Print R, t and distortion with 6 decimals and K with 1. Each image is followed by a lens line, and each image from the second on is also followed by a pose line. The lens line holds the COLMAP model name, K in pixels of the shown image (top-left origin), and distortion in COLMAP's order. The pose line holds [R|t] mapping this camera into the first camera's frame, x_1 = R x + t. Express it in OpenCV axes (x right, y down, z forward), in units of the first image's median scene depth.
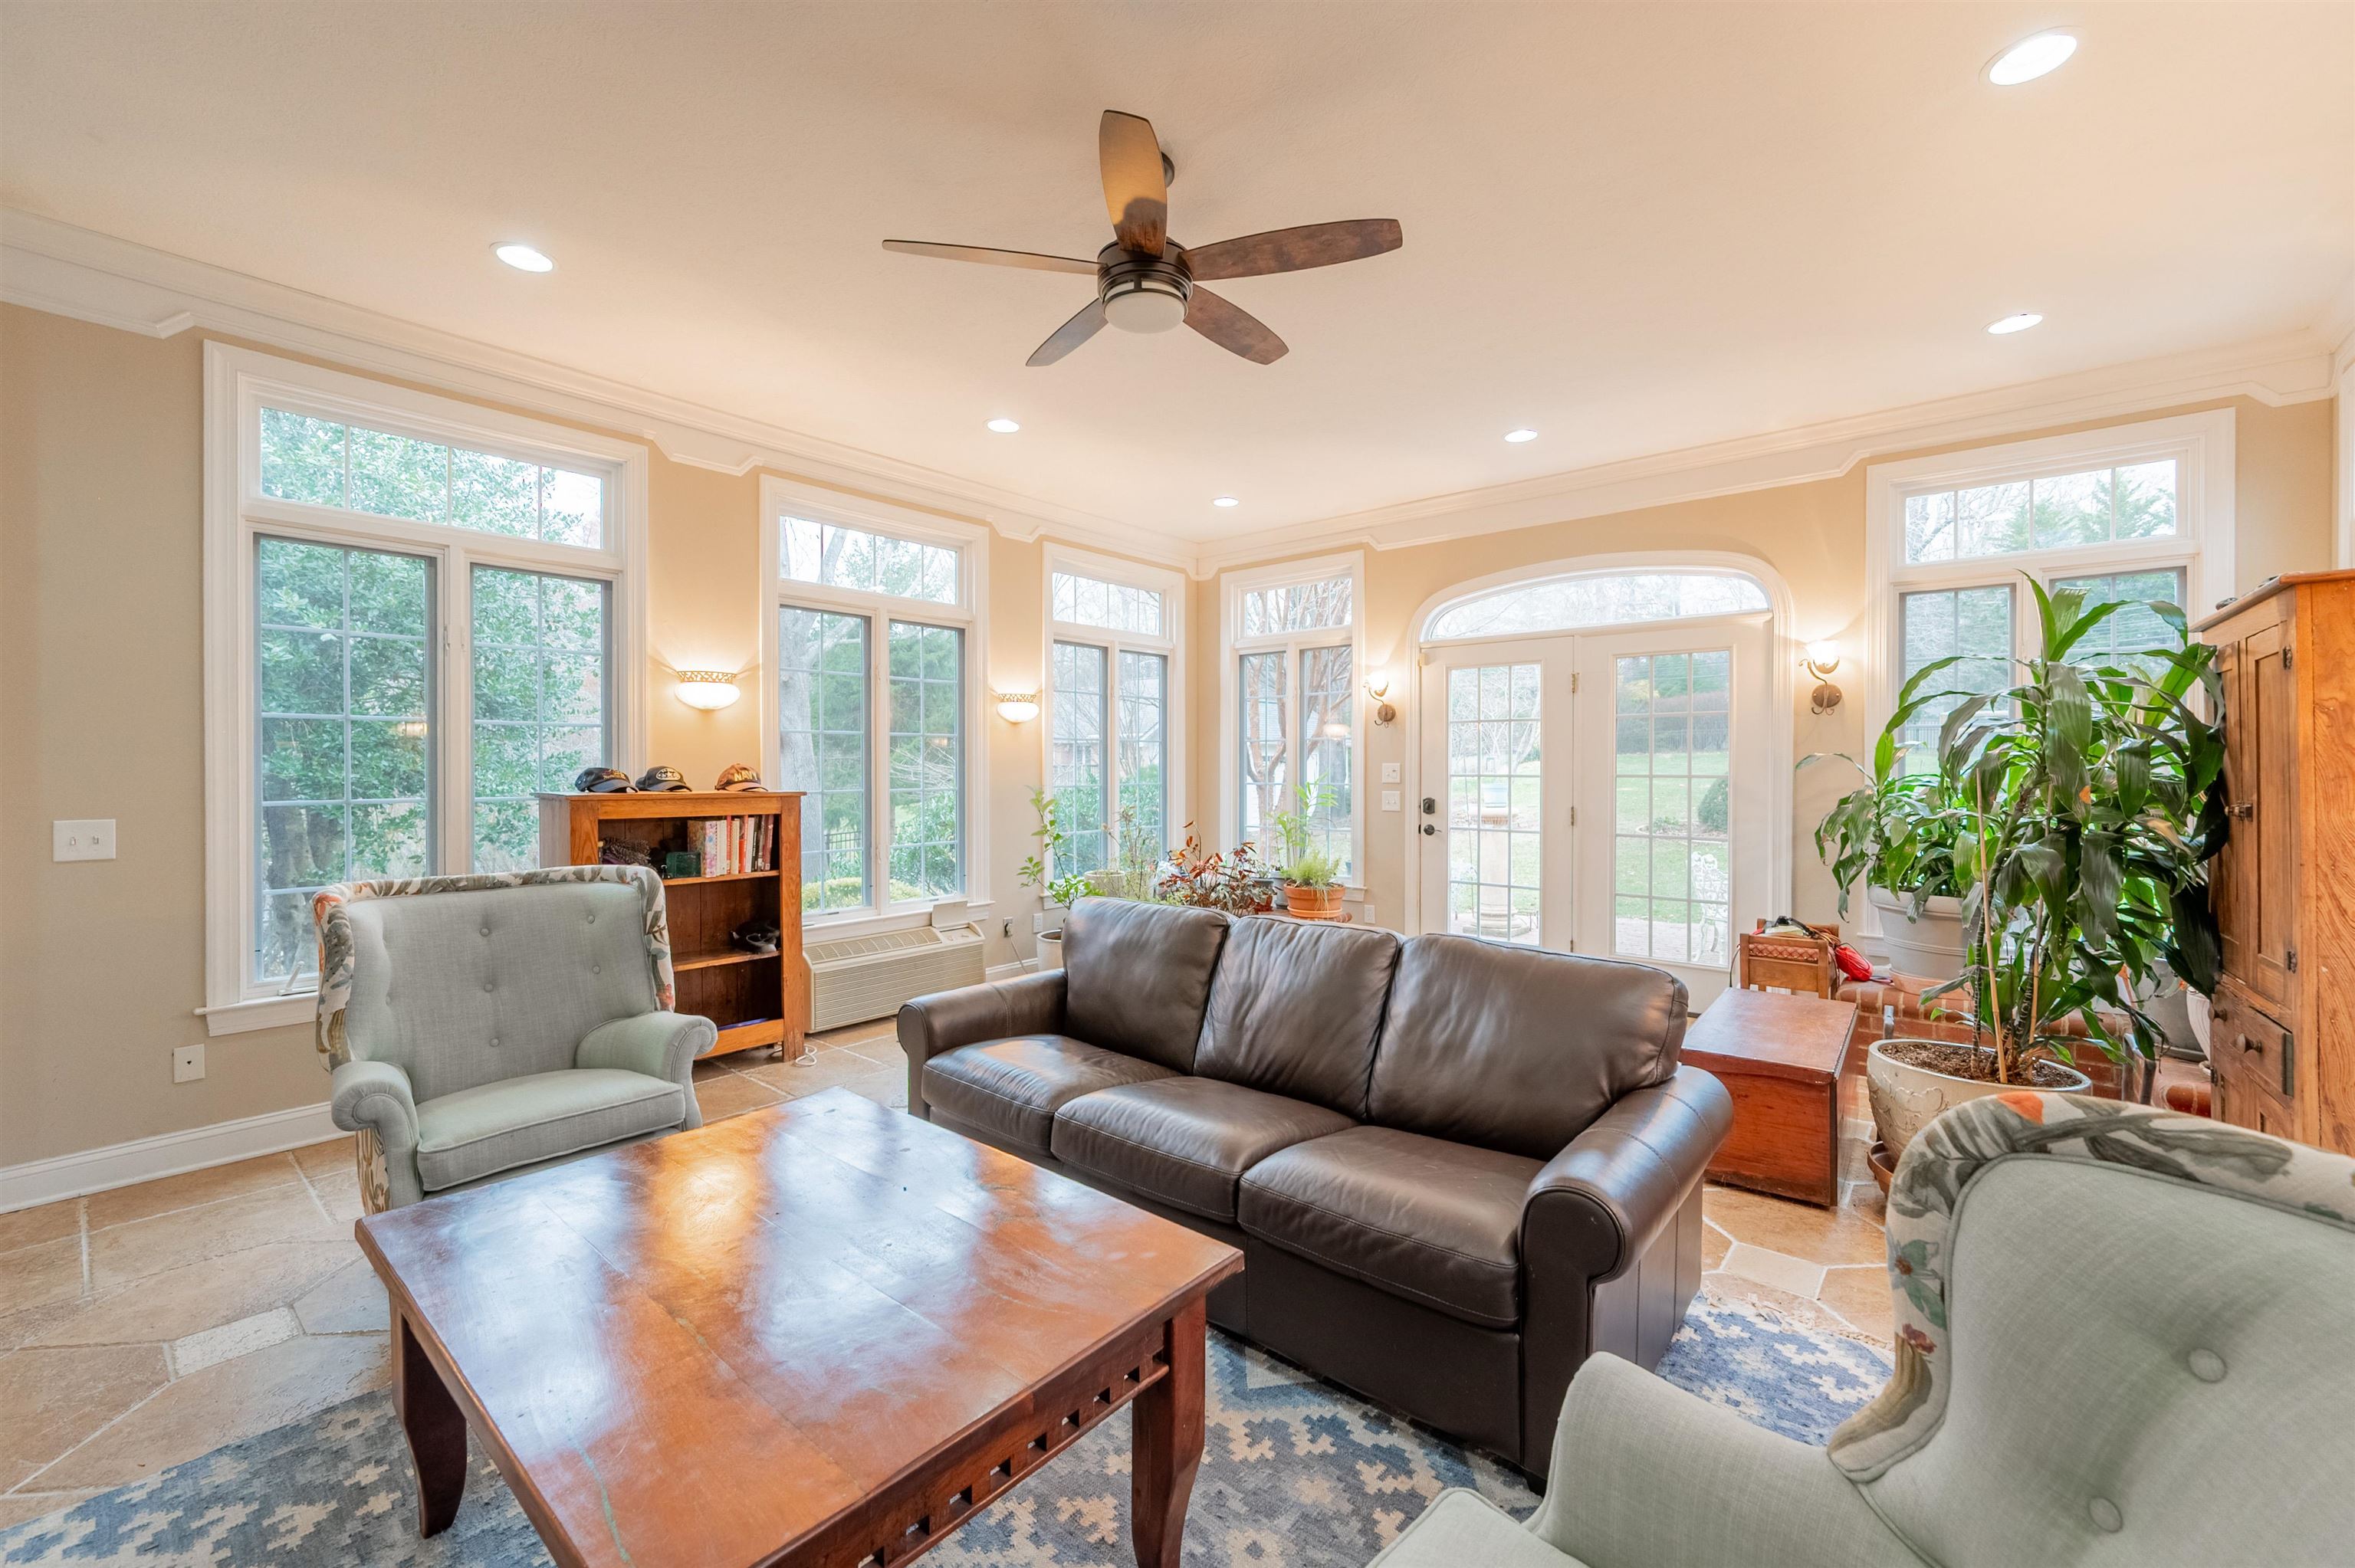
lens RADIAL K [[949.0, 0, 1162.0], [0, 949.0, 781.5], [0, 0, 1]] dist [-0.000138, 0.000633]
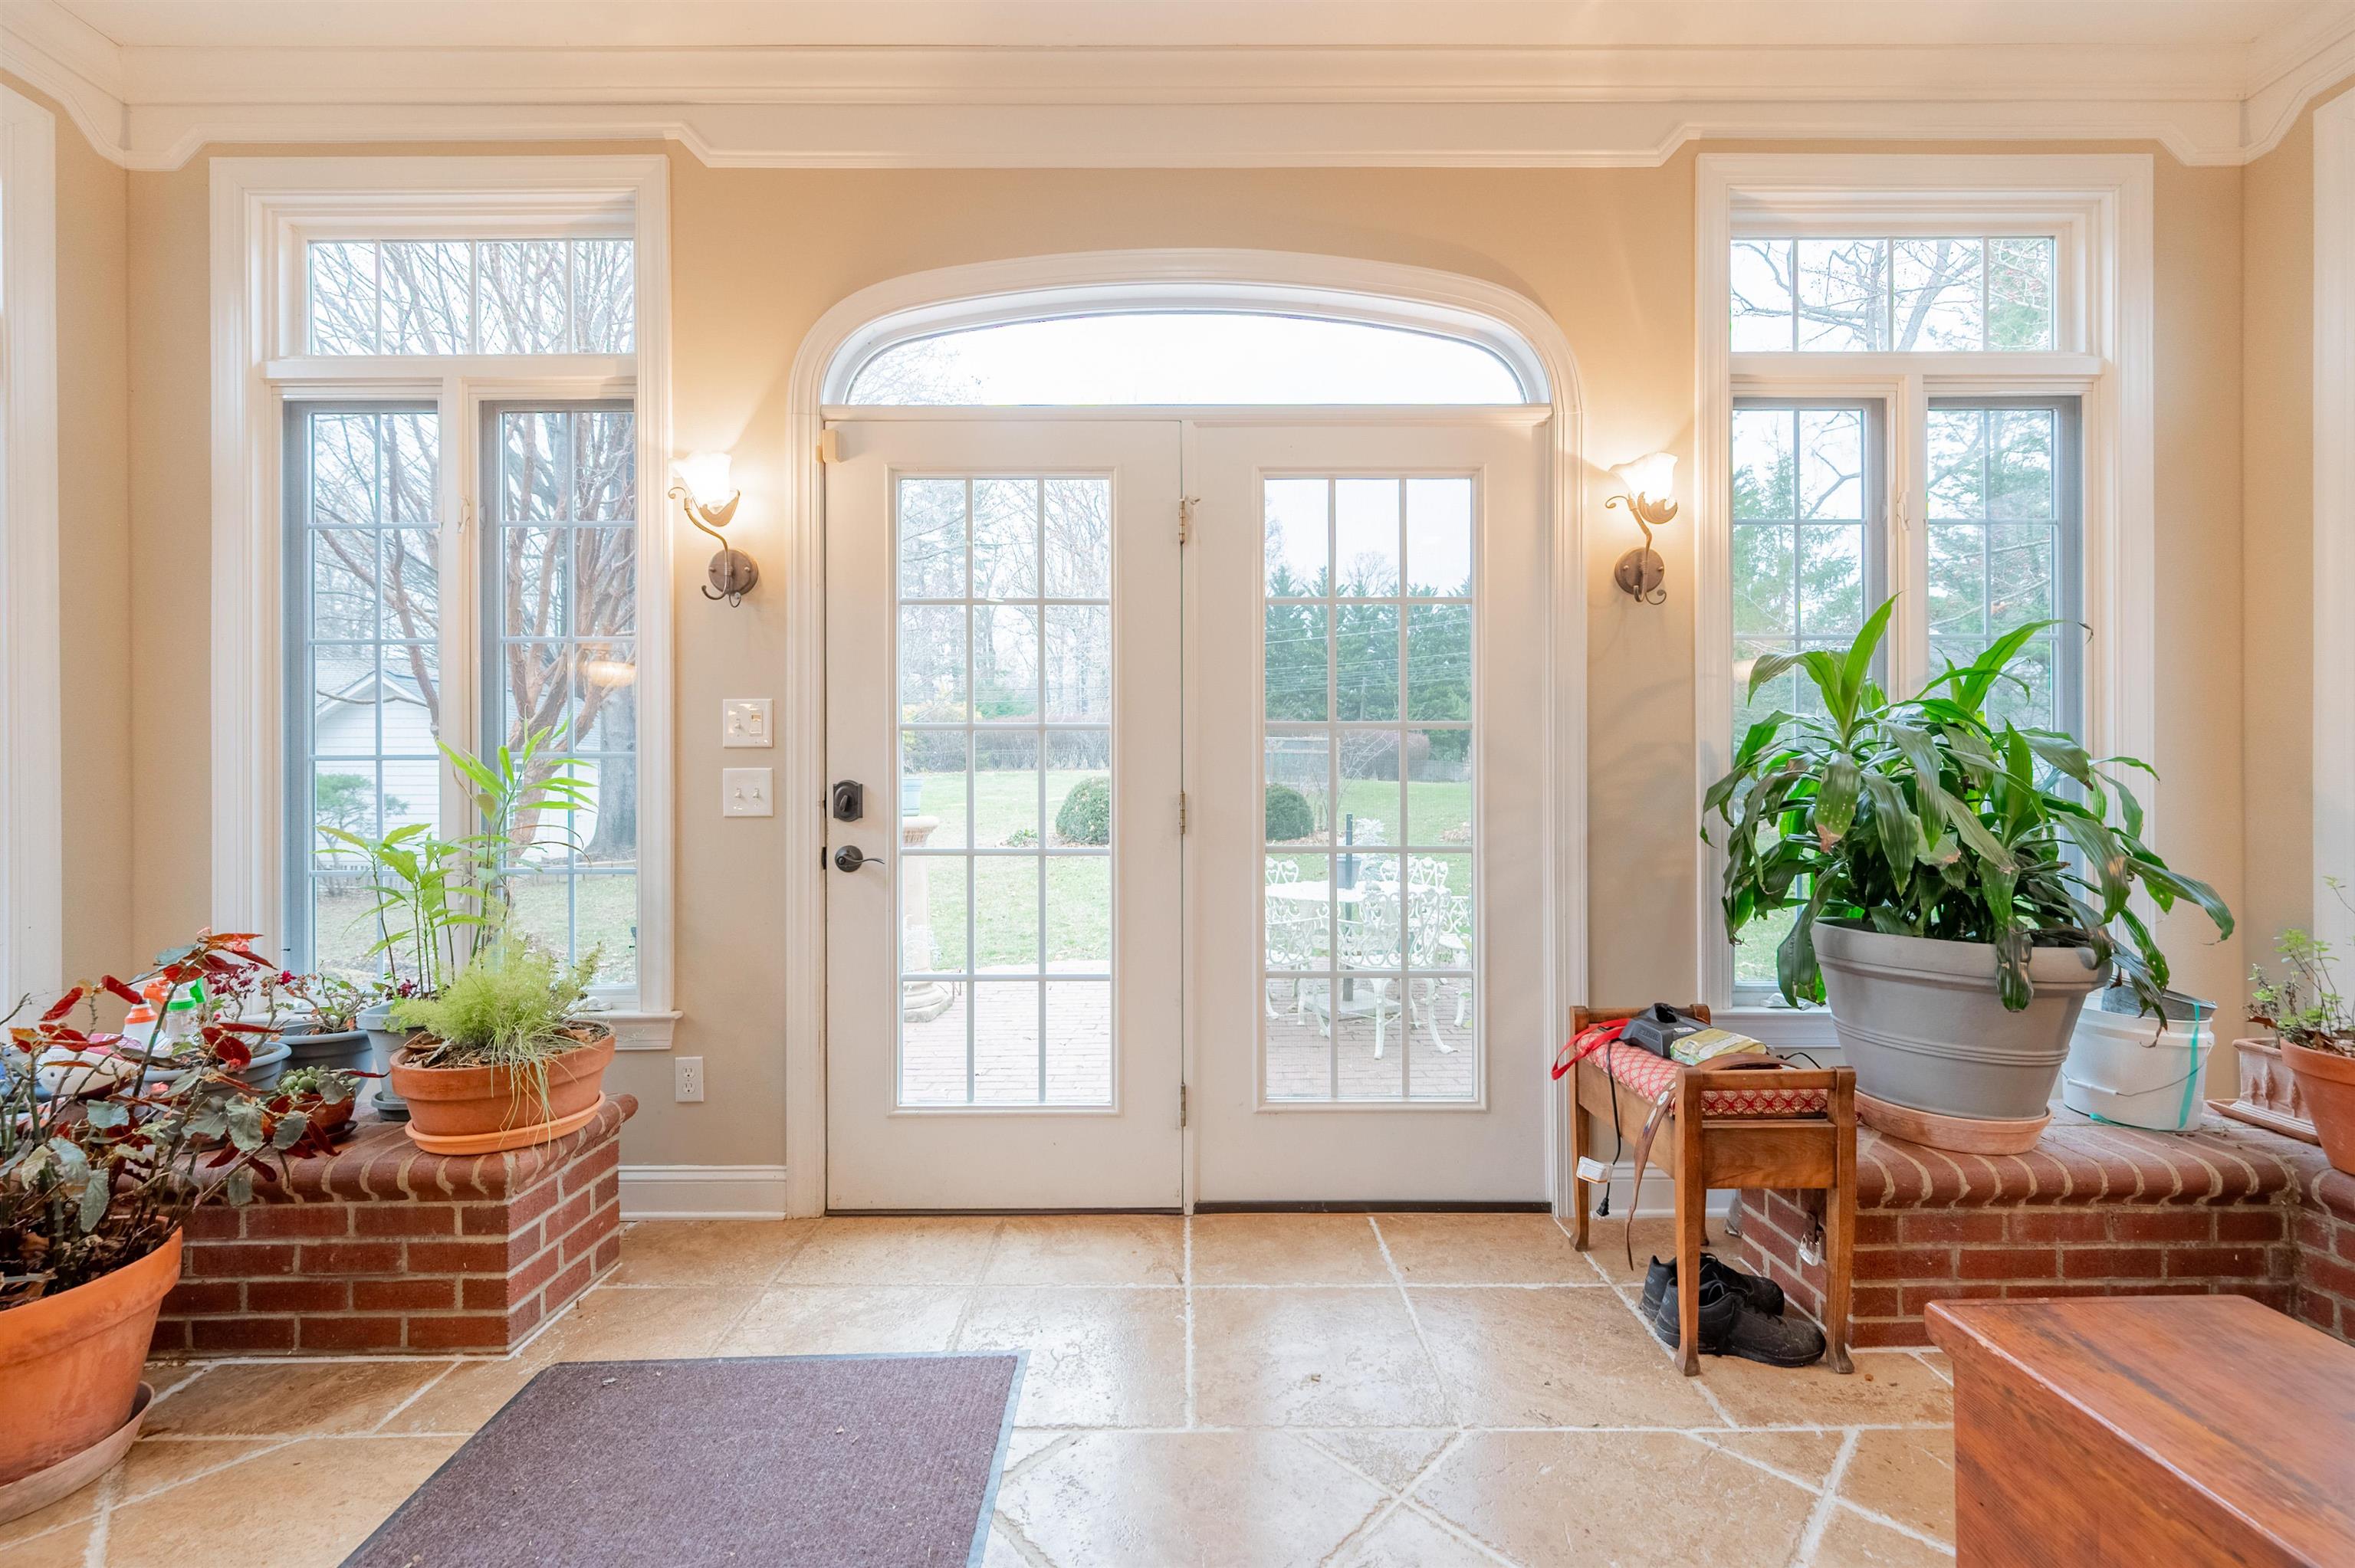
lens RADIAL K [[949.0, 0, 1192.6], [0, 949.0, 786.4], [0, 0, 1]] dist [-0.000138, 0.000633]
pose [[0.752759, -0.001158, 0.658295, 0.122470], [0.012928, 0.999832, -0.013025, 0.026628], [-0.658169, 0.018315, 0.752648, 0.591407]]
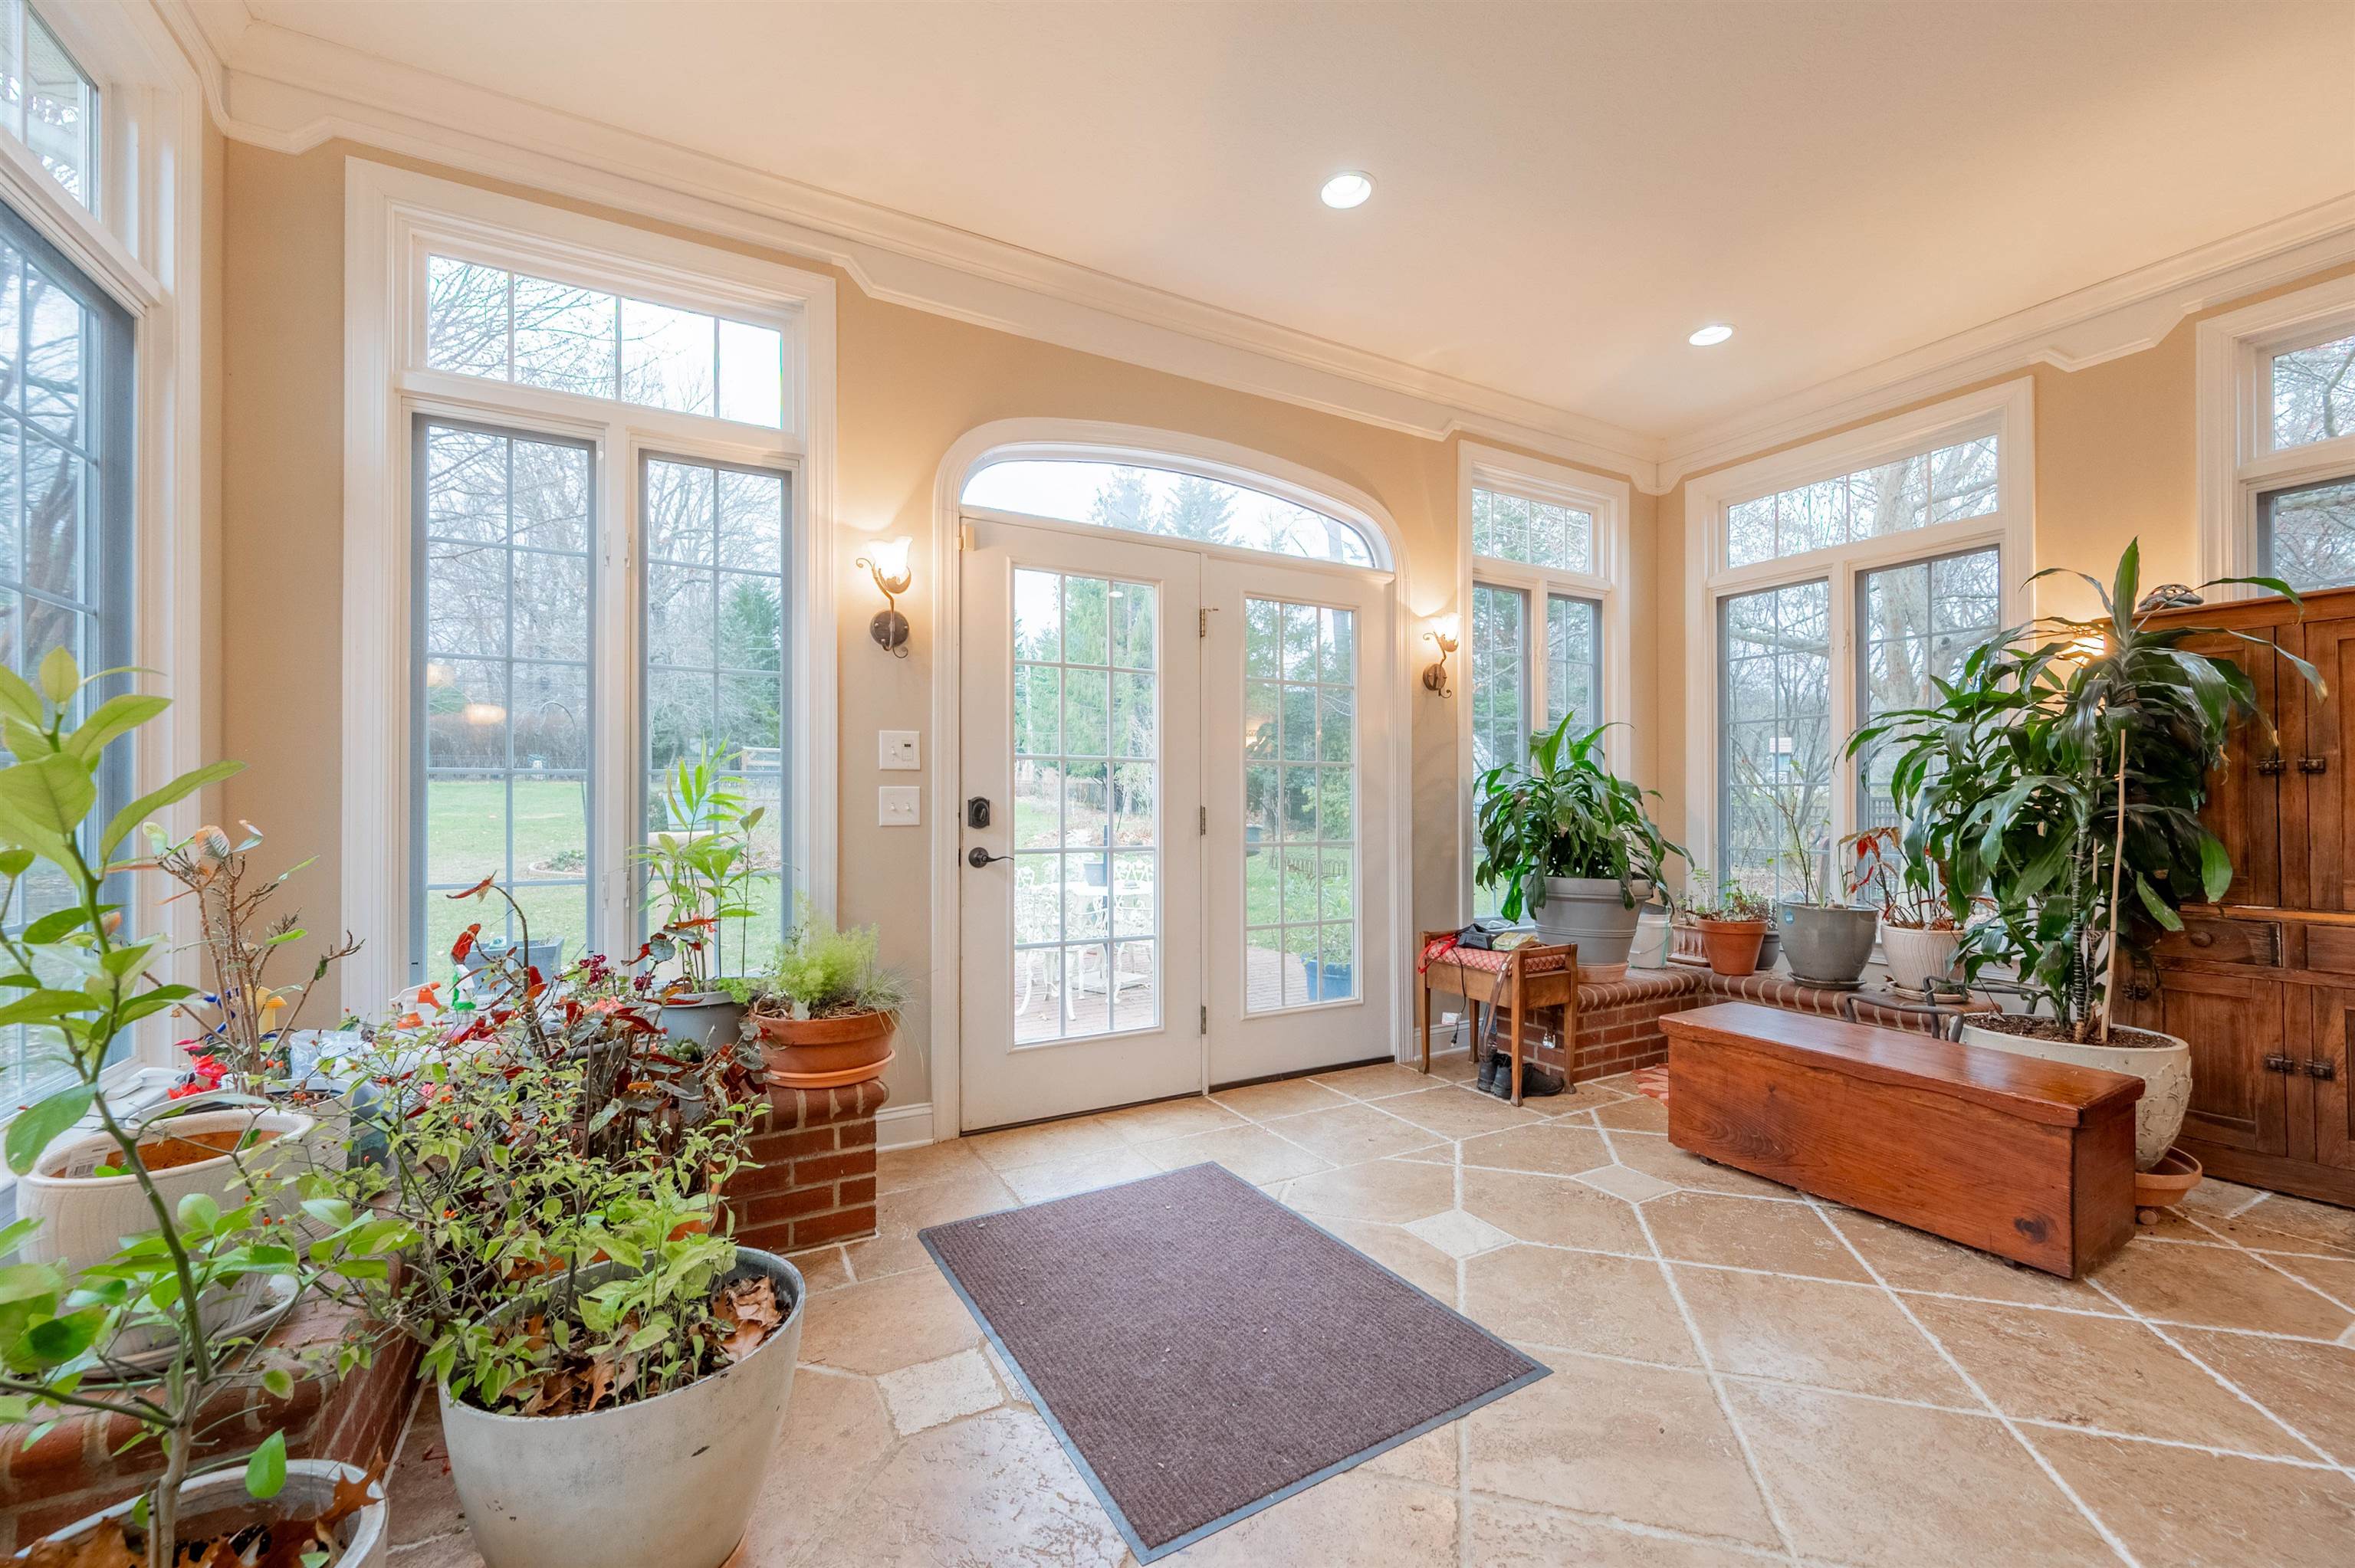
lens RADIAL K [[949.0, 0, 1175.2], [0, 949.0, 799.0], [0, 0, 1]] dist [-0.000138, 0.000633]
pose [[0.340579, 0.005948, 0.940197, -0.184174], [0.015264, 0.999813, -0.011854, 0.025986], [-0.940092, 0.018388, 0.340425, 0.715057]]
